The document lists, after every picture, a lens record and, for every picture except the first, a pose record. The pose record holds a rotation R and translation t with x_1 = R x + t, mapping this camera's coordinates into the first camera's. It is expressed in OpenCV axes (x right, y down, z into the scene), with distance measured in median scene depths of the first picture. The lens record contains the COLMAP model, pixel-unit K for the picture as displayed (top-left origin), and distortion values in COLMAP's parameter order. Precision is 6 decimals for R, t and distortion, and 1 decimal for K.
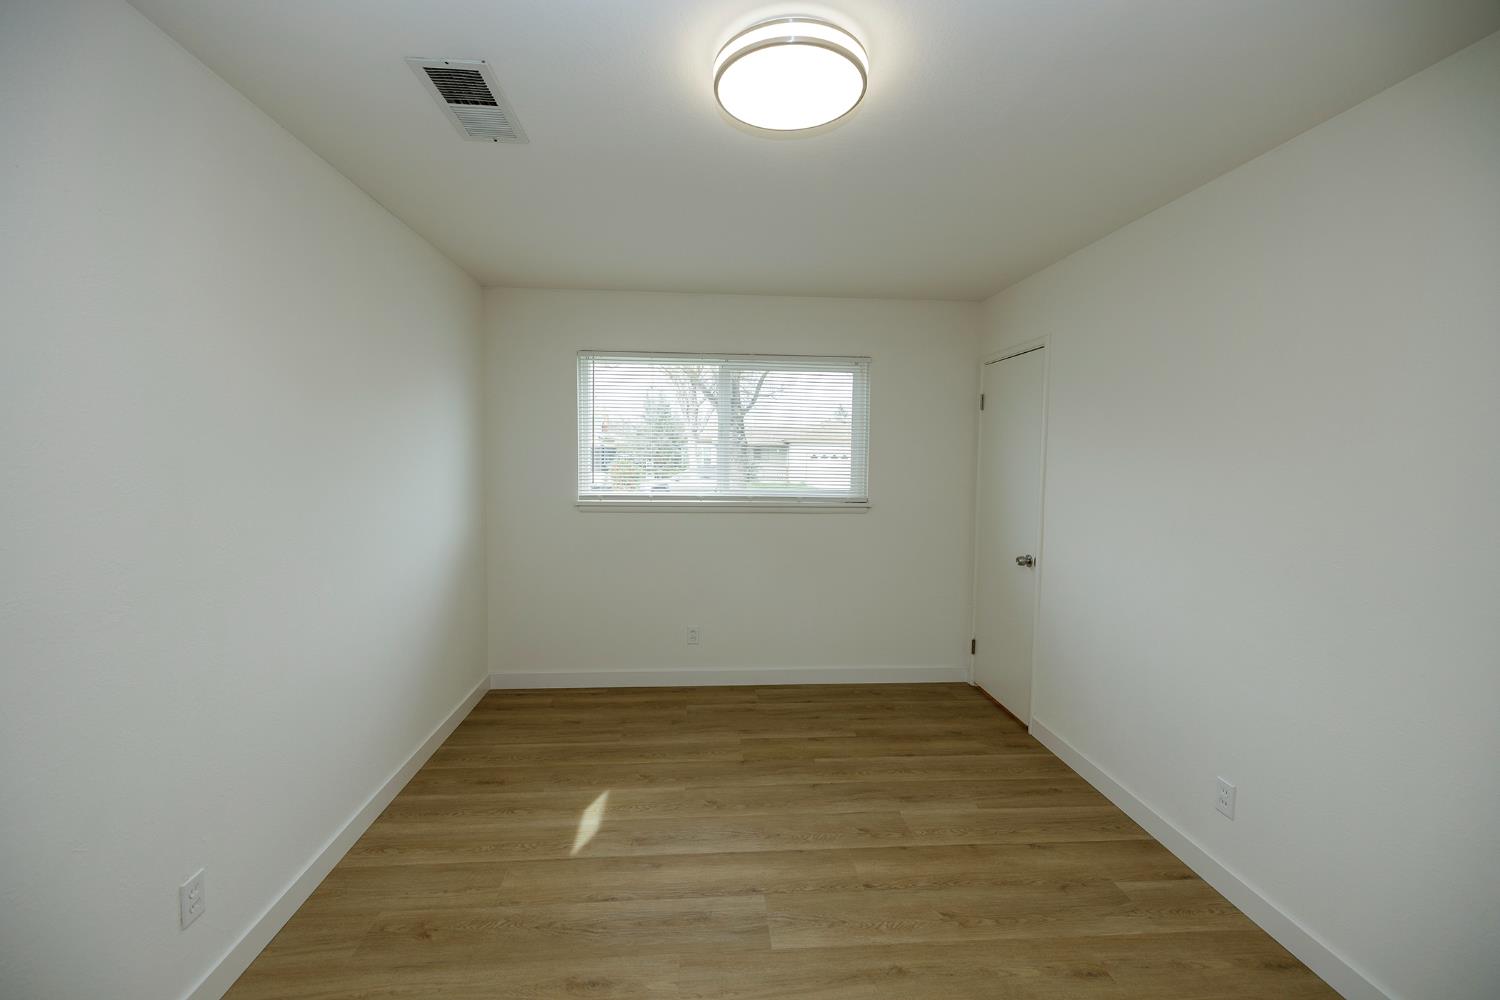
lens RADIAL K [[626.4, 0, 741.5], [0, 626.4, 494.4], [0, 0, 1]] dist [0.001110, 0.000598]
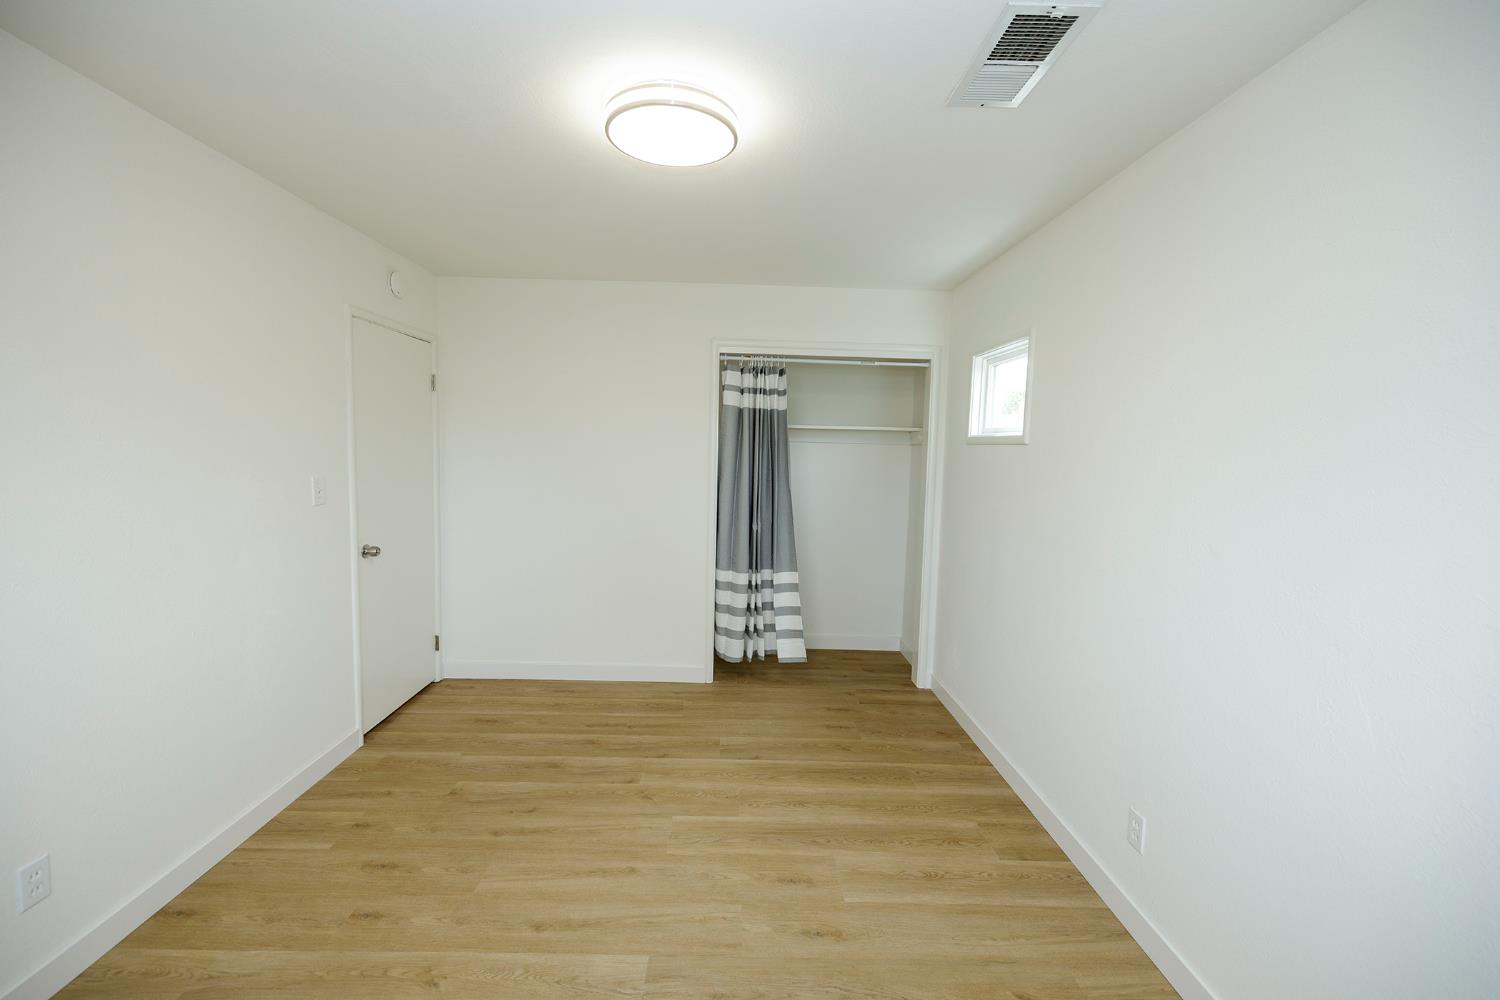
lens RADIAL K [[626.4, 0, 741.5], [0, 626.4, 494.4], [0, 0, 1]] dist [0.001110, 0.000598]
pose [[-0.997087, -0.040562, 0.064600, -0.087552], [-0.030303, 0.987834, 0.152534, -0.096433], [-0.070001, 0.150132, -0.986185, 1.238120]]
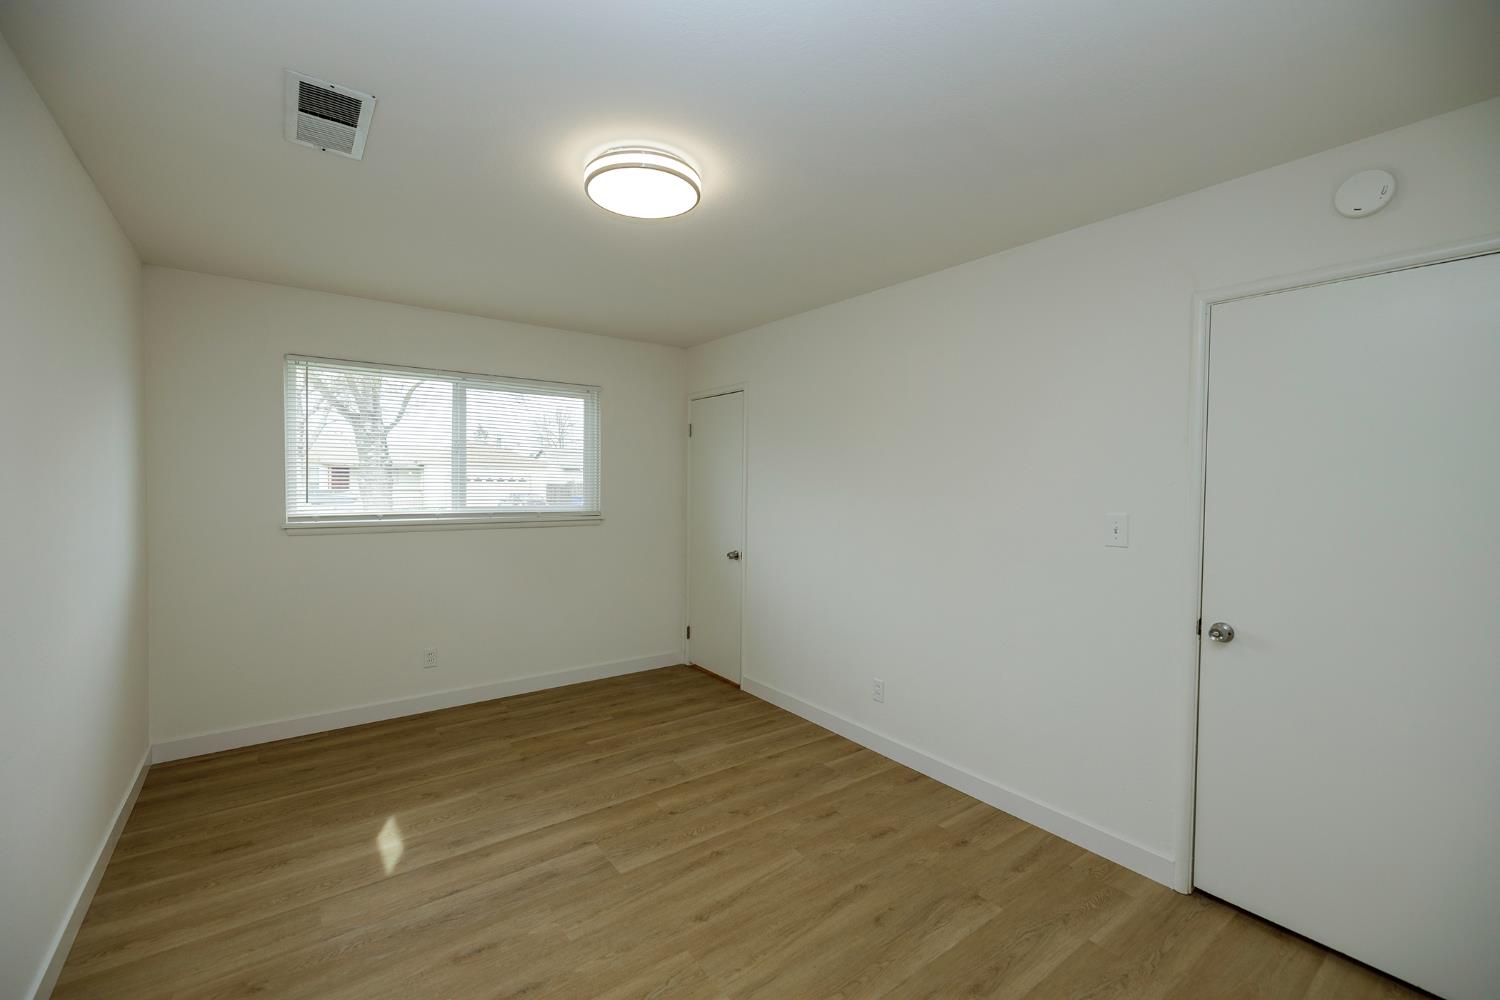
lens RADIAL K [[626.4, 0, 741.5], [0, 626.4, 494.4], [0, 0, 1]] dist [0.001110, 0.000598]
pose [[0.845741, -0.012794, 0.533440, -0.262263], [0.033250, 0.999033, -0.028756, 0.022882], [-0.532556, 0.042057, 0.845349, -0.121316]]
